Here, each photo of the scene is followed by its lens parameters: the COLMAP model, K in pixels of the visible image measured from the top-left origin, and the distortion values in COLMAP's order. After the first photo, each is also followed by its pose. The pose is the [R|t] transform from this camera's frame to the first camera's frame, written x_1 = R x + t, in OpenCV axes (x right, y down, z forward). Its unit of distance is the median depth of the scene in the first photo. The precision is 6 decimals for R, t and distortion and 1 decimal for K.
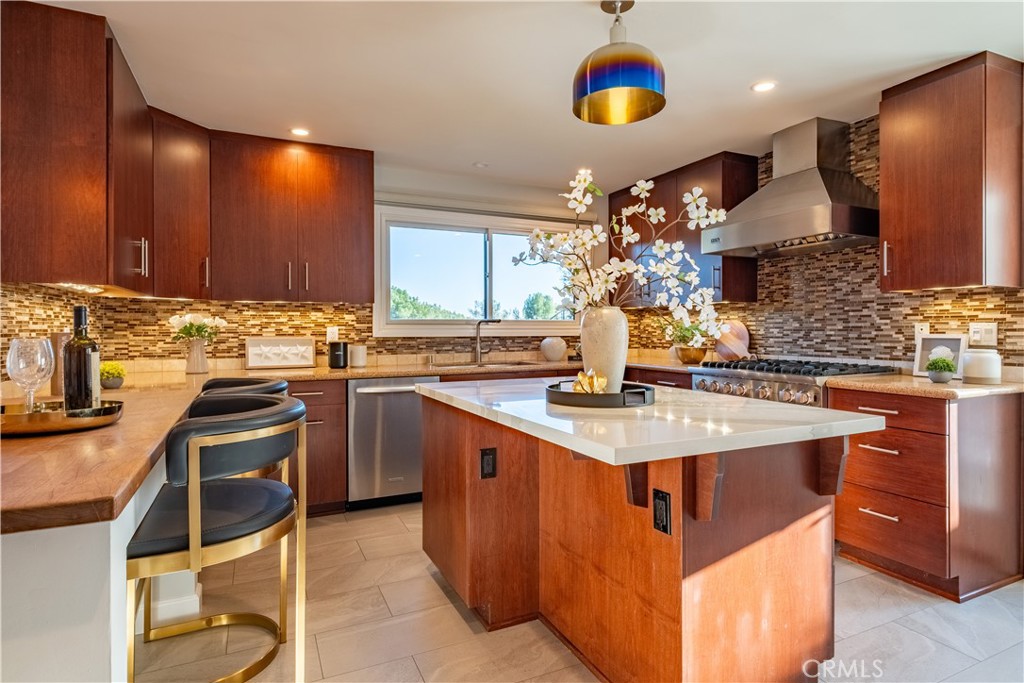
lens RADIAL K [[543.8, 0, 512.0], [0, 543.8, 334.9], [0, 0, 1]] dist [0.004850, -0.000754]
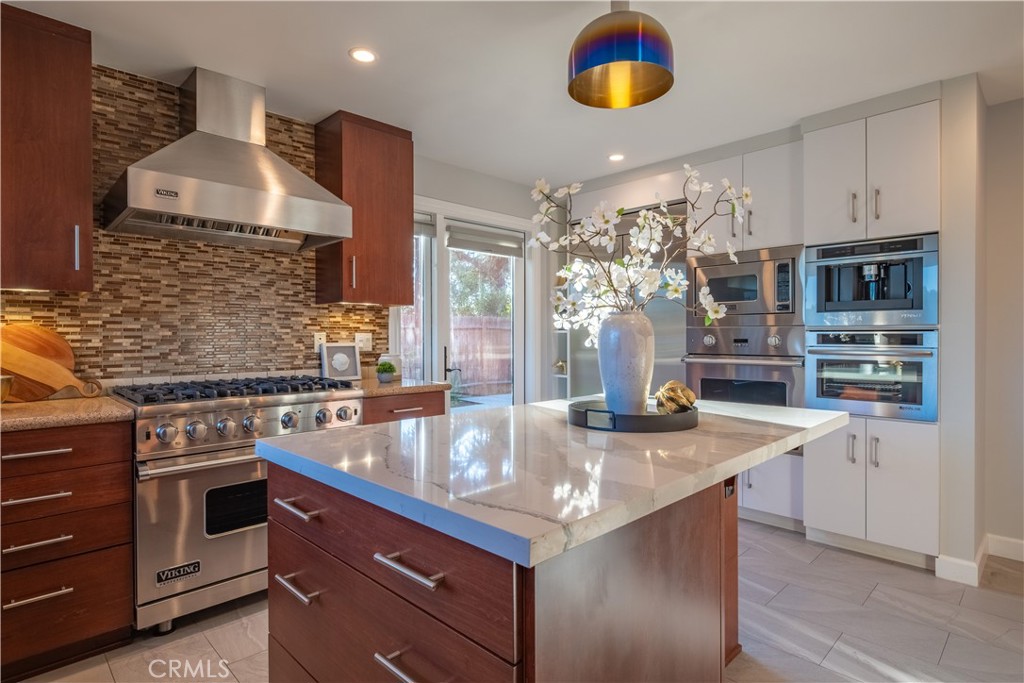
lens RADIAL K [[543.8, 0, 515.8], [0, 543.8, 337.4], [0, 0, 1]] dist [0.004850, -0.000754]
pose [[-0.335394, 0.003241, 0.942072, -0.375054], [0.014892, 0.999887, 0.001862, -0.008252], [-0.941960, 0.014654, -0.335405, 0.942562]]
